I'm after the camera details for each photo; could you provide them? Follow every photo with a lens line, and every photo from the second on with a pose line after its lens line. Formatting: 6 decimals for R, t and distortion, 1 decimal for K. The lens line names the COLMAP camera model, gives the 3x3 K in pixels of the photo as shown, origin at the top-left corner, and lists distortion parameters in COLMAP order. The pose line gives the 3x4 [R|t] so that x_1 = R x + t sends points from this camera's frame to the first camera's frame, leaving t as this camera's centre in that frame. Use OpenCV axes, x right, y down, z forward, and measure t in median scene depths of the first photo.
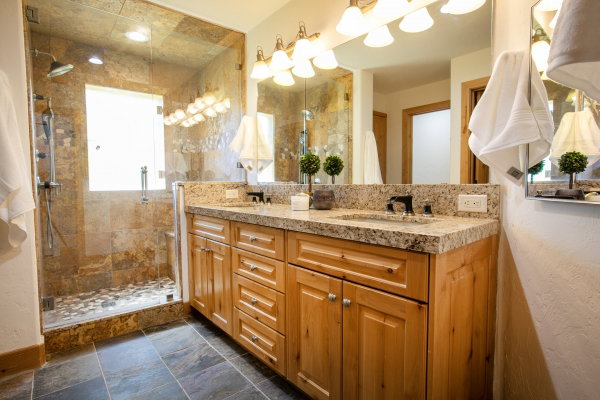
lens RADIAL K [[311.6, 0, 284.2], [0, 311.6, 201.4], [0, 0, 1]] dist [-0.024394, 0.008955]
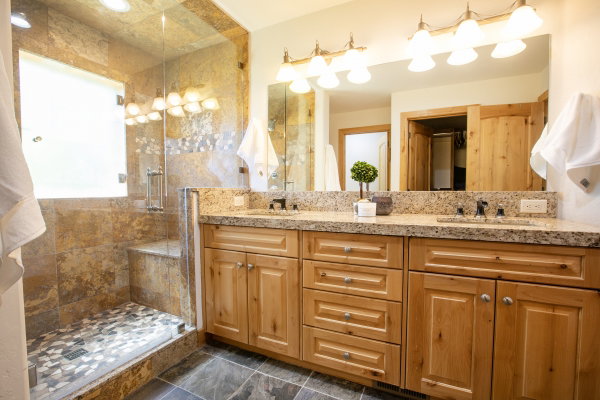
lens RADIAL K [[275.2, 0, 299.2], [0, 275.2, 202.5], [0, 0, 1]] dist [-0.033594, 0.007299]
pose [[0.904233, -0.012341, 0.426861, -0.399122], [0.018917, 0.999759, -0.011170, -0.008177], [-0.426621, 0.018175, 0.904248, 0.216924]]
